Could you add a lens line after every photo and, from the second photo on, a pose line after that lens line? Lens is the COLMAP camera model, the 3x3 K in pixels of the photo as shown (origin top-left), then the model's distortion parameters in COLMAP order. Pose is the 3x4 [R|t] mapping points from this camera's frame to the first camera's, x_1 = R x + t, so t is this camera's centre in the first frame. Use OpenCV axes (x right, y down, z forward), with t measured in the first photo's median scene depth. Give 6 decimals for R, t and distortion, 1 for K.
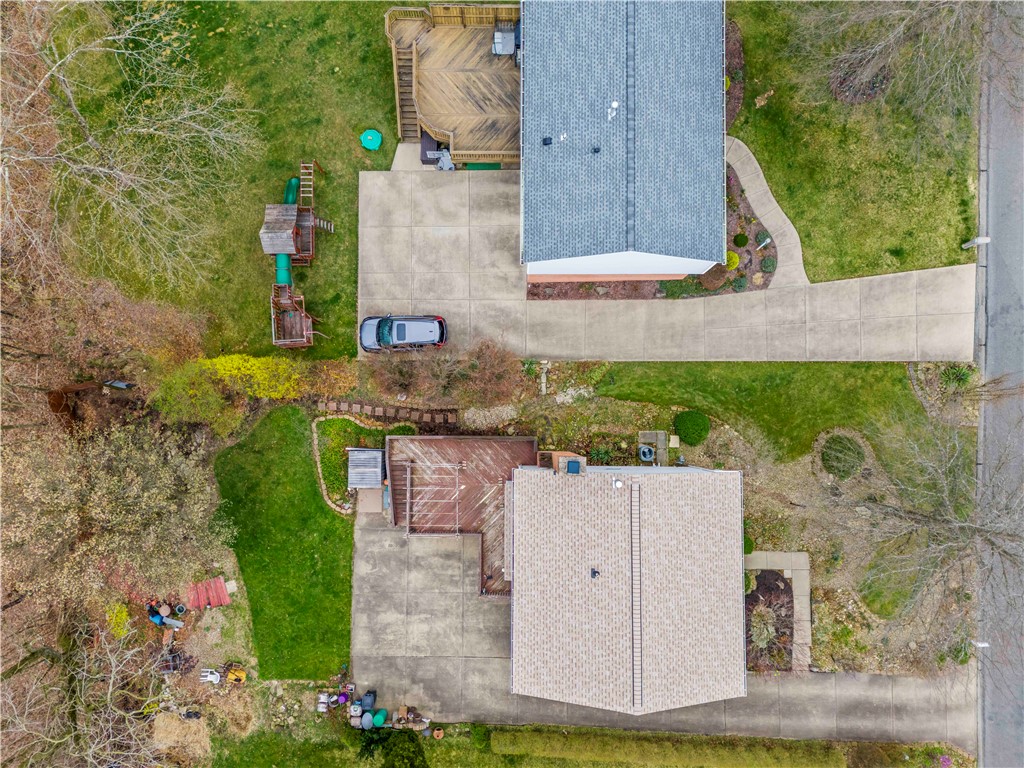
lens RADIAL K [[738.5, 0, 510.1], [0, 738.5, 378.1], [0, 0, 1]] dist [0.076392, -0.061472]
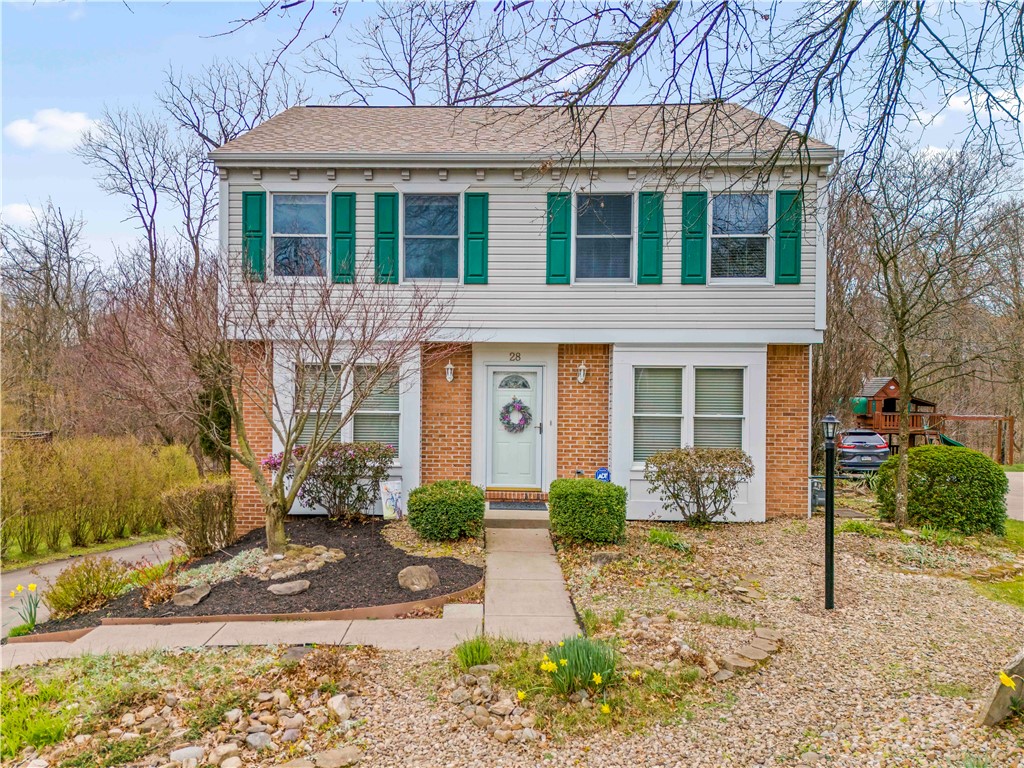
lens RADIAL K [[762.3, 0, 468.8], [0, 762.3, 386.2], [0, 0, 1]] dist [0.085932, -0.073231]
pose [[-0.023802, 0.009201, -0.999674, 0.576896], [-0.998657, 0.045815, 0.024200, 0.252163], [0.046023, 0.998908, 0.008098, 0.937931]]
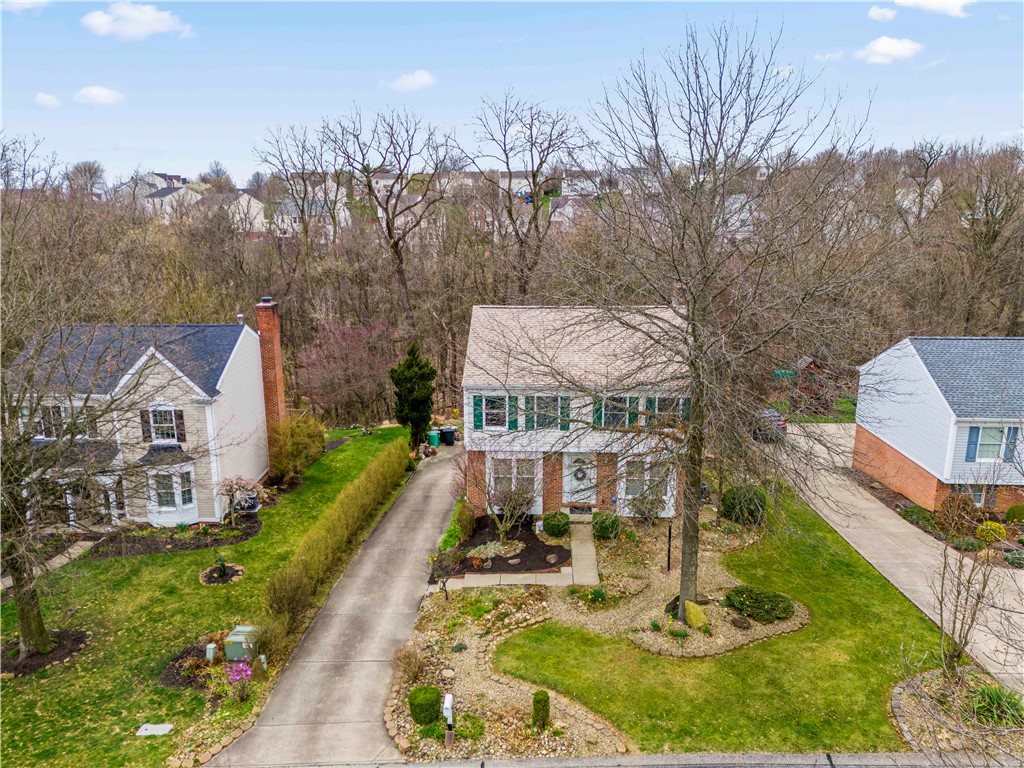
lens RADIAL K [[738.5, 0, 510.1], [0, 738.5, 378.1], [0, 0, 1]] dist [0.076392, -0.061472]
pose [[-0.043433, 0.228747, -0.972517, 1.011181], [-0.997254, 0.048520, 0.055950, 0.266497], [0.059985, 0.972276, 0.226012, 0.663560]]
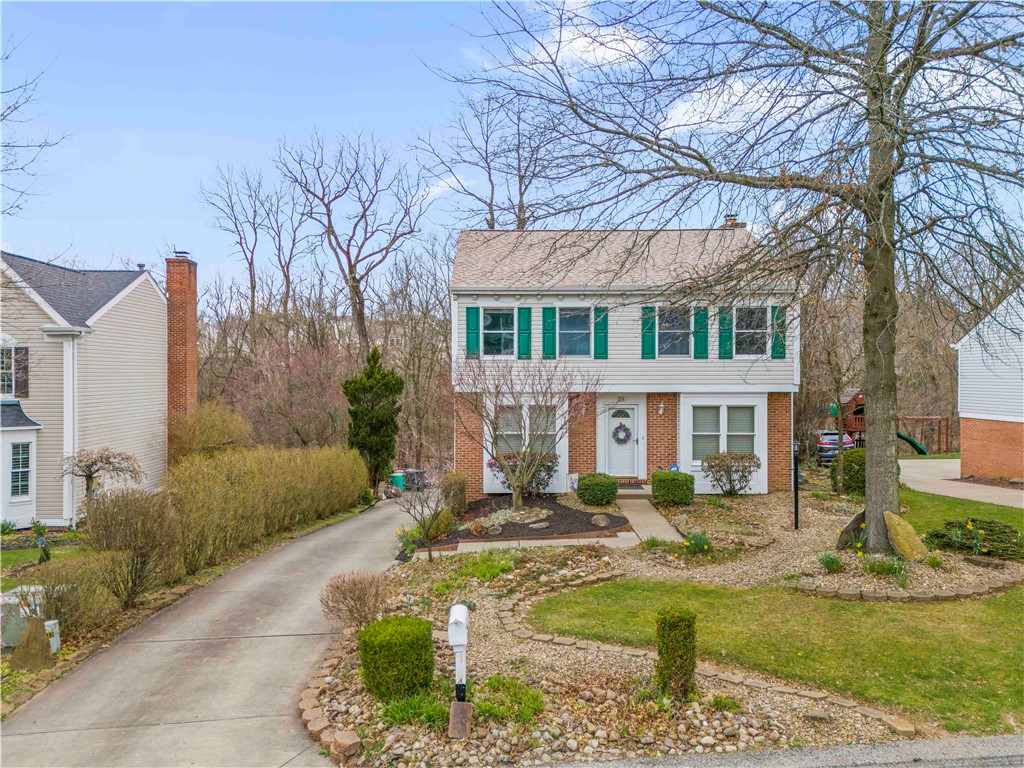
lens RADIAL K [[738.5, 0, 510.1], [0, 738.5, 378.1], [0, 0, 1]] dist [0.076392, -0.061472]
pose [[0.011781, 0.008743, -0.999892, 0.791428], [-0.998367, 0.056003, -0.011273, 0.327233], [0.055898, 0.998392, 0.009388, 0.903275]]
